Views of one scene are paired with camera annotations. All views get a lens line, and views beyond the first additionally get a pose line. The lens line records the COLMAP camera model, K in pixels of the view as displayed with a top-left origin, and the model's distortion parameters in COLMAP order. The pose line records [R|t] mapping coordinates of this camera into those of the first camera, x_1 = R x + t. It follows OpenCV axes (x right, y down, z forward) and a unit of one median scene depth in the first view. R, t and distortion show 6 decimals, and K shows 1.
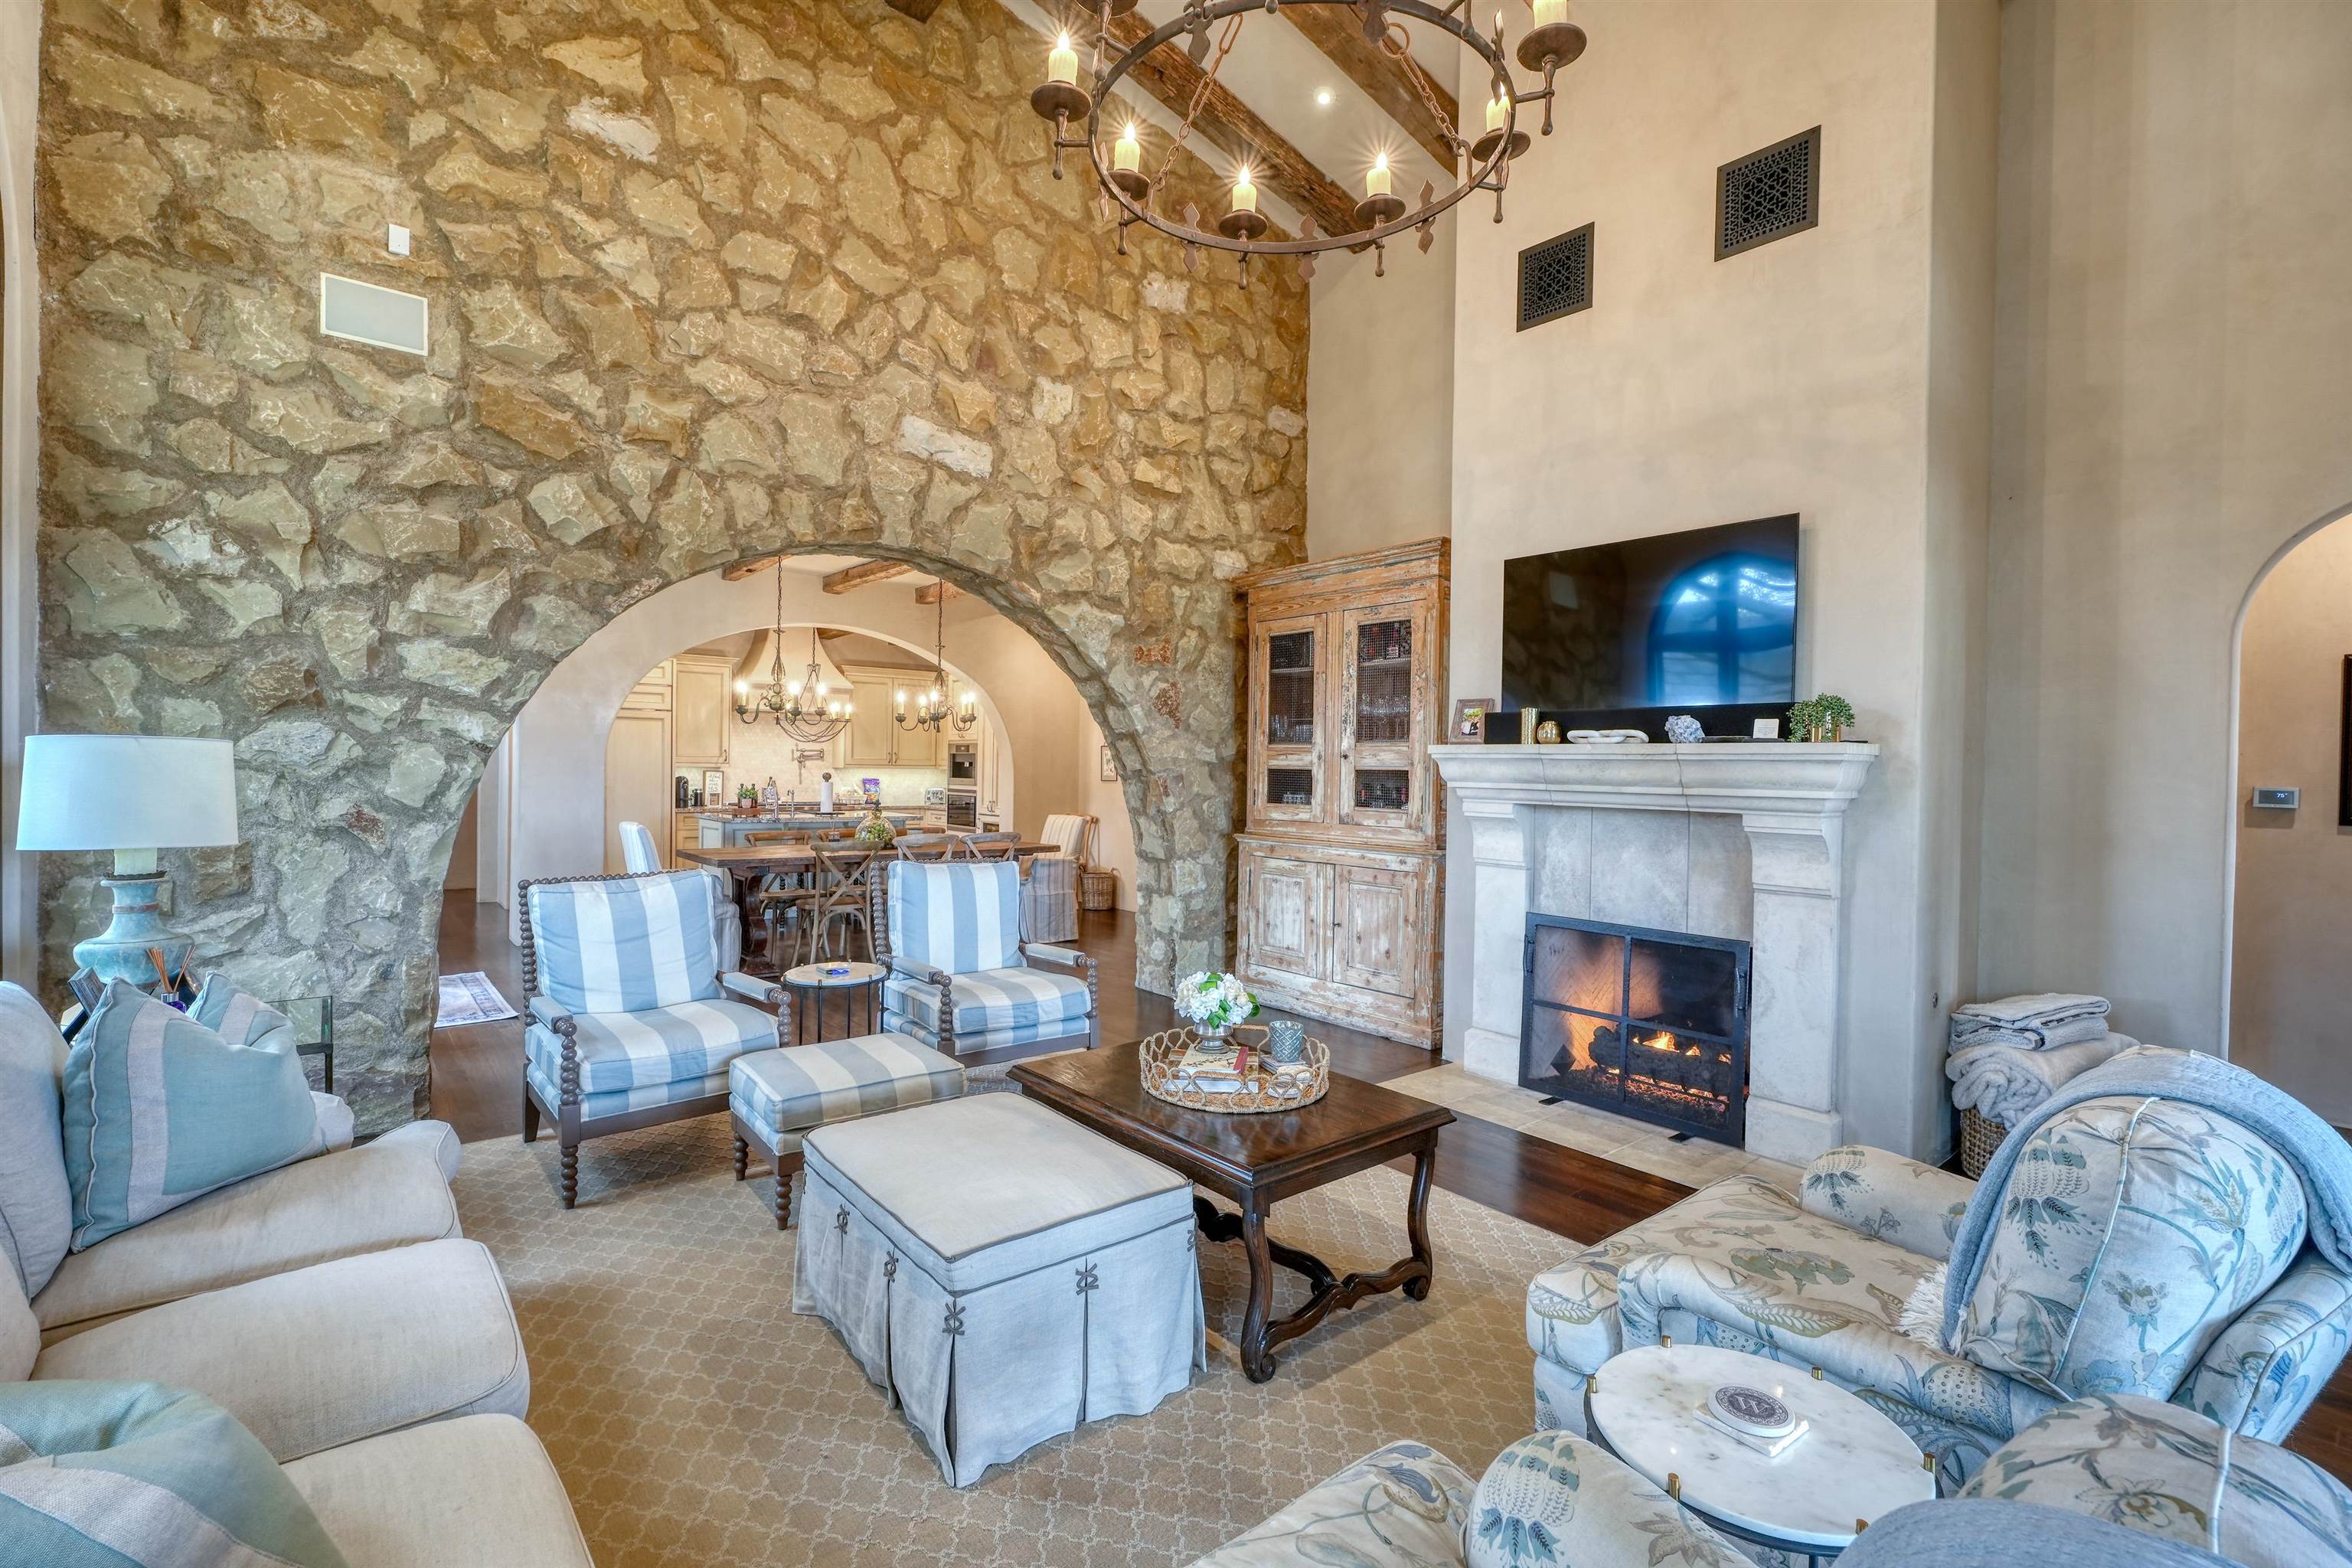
lens RADIAL K [[1044.6, 0, 1177.9], [0, 1044.6, 785.8], [0, 0, 1]] dist [-0.004607, -0.000789]
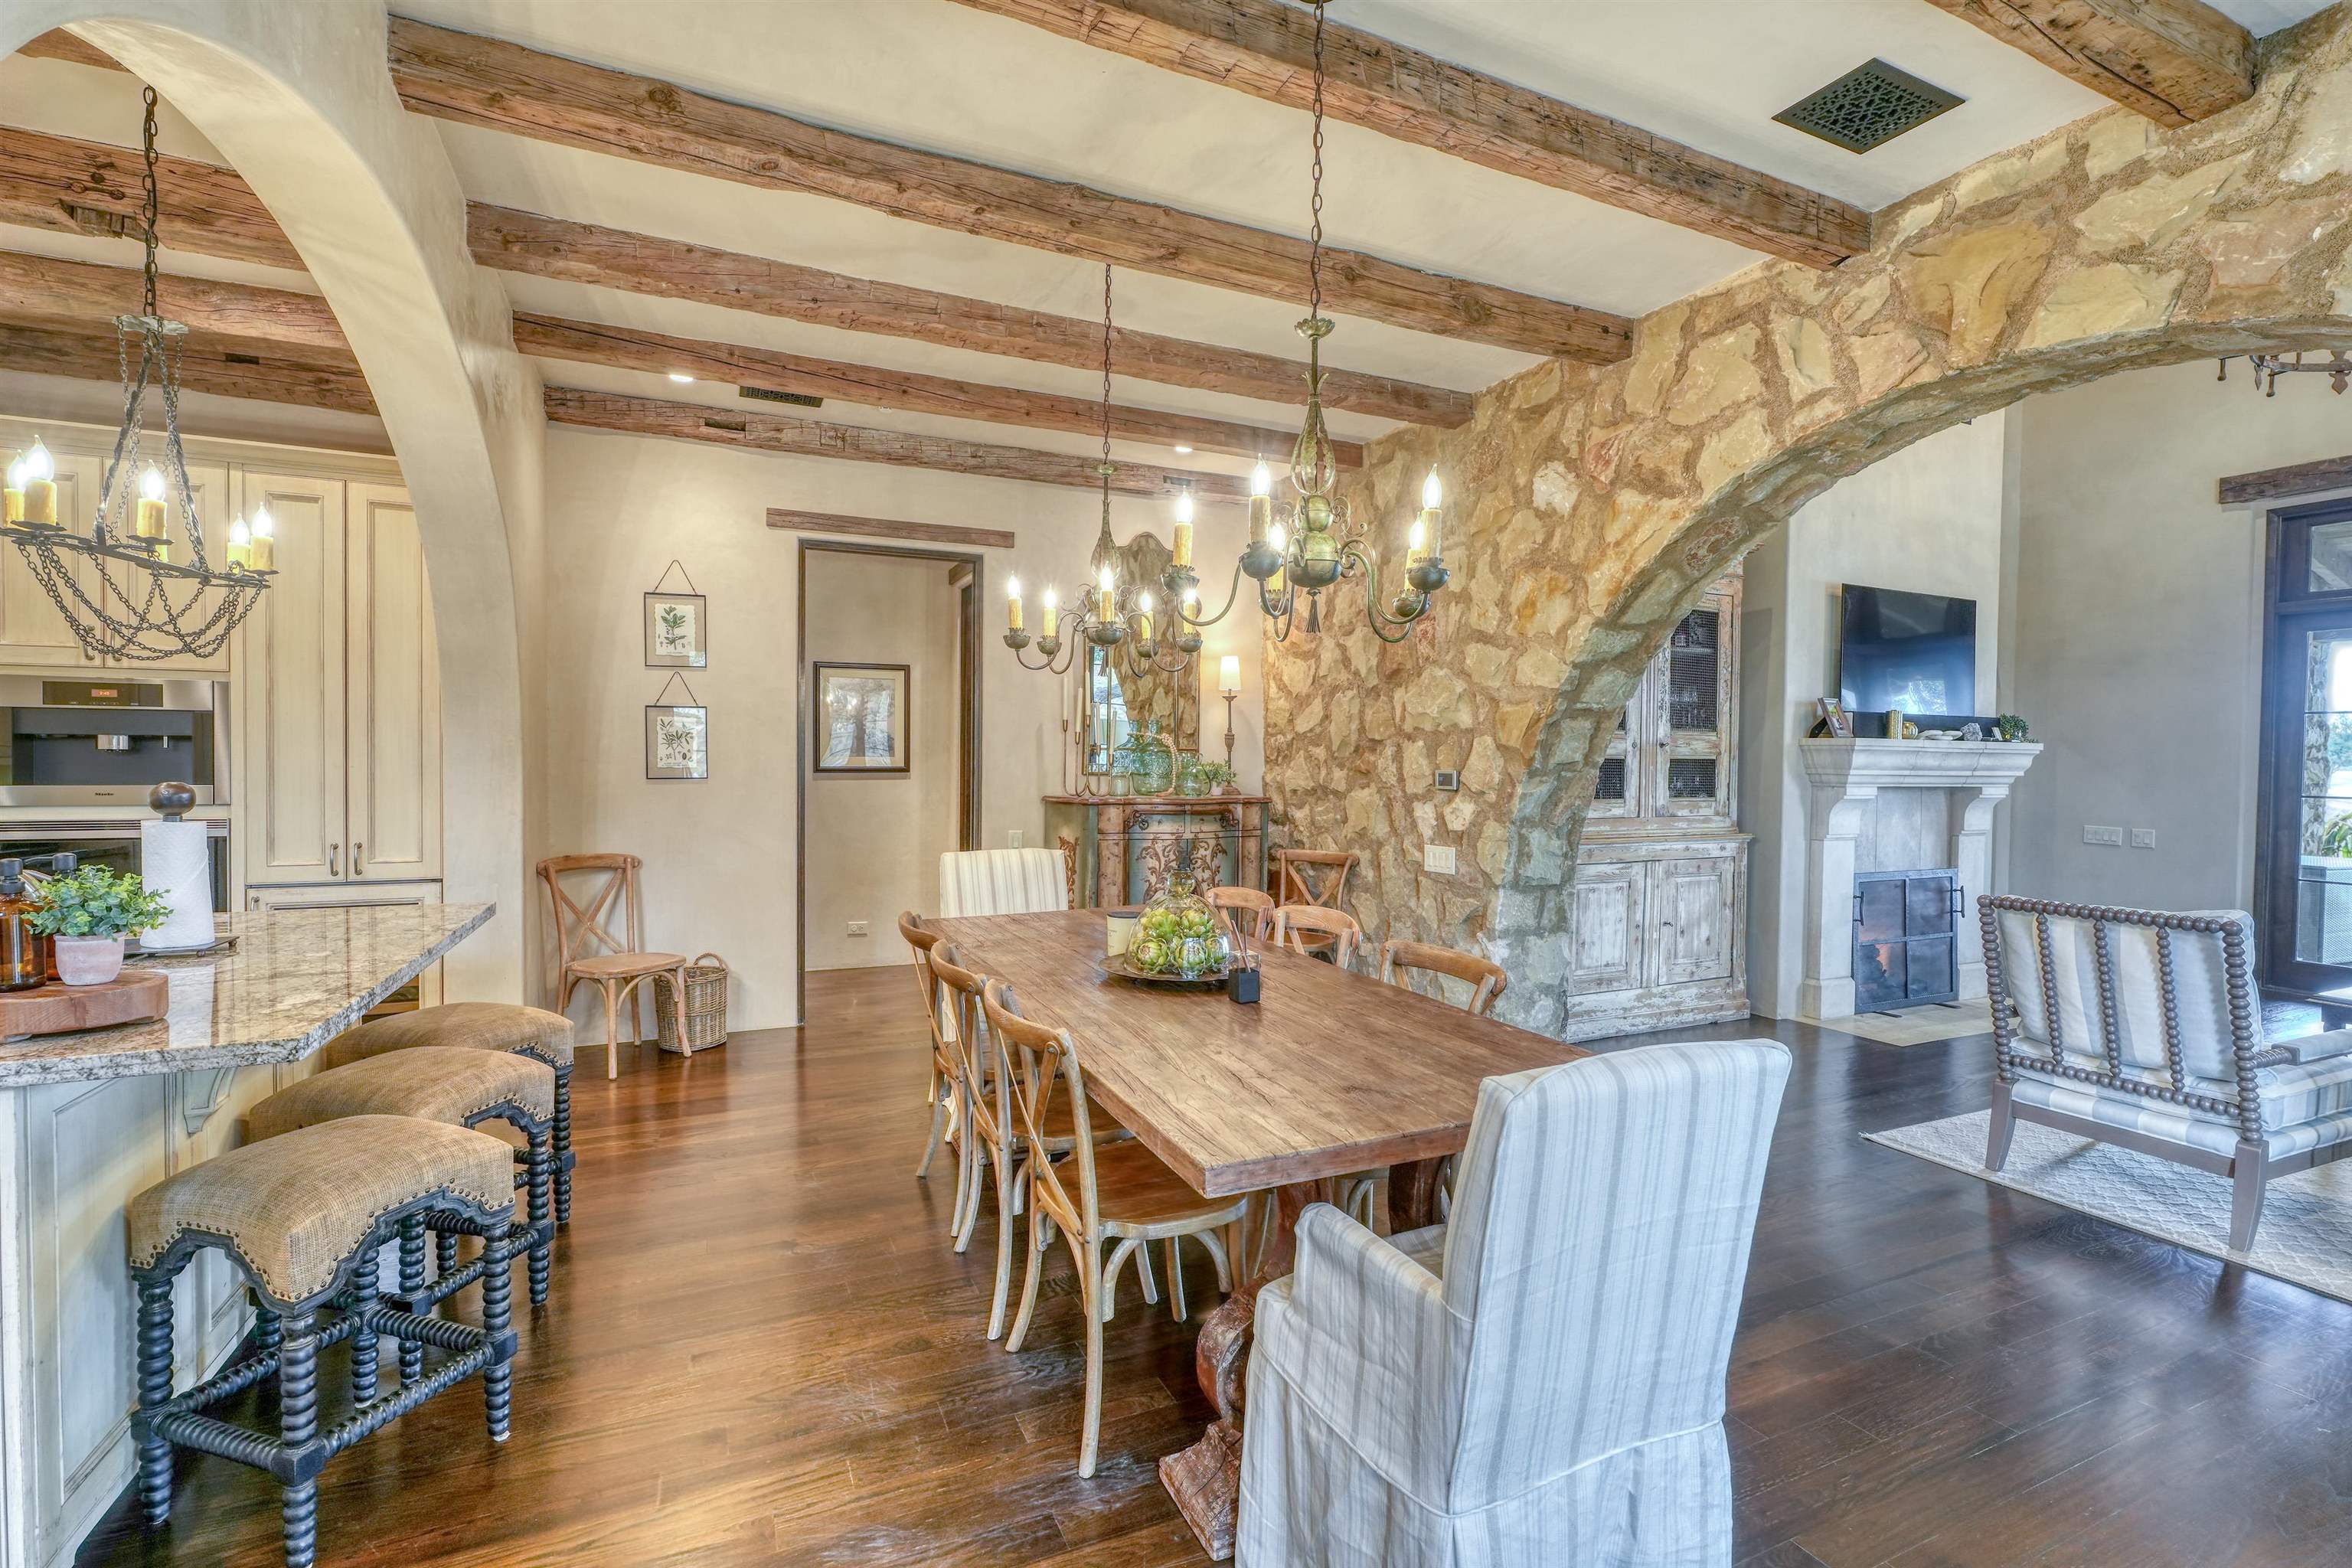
lens RADIAL K [[1044.6, 0, 1175.5], [0, 1044.6, 774.0], [0, 0, 1]] dist [-0.004607, -0.000789]
pose [[0.253451, -0.030652, 0.966862, -0.881580], [0.008482, 0.999530, 0.029464, -0.033897], [-0.967311, 0.000734, 0.253592, 1.214708]]
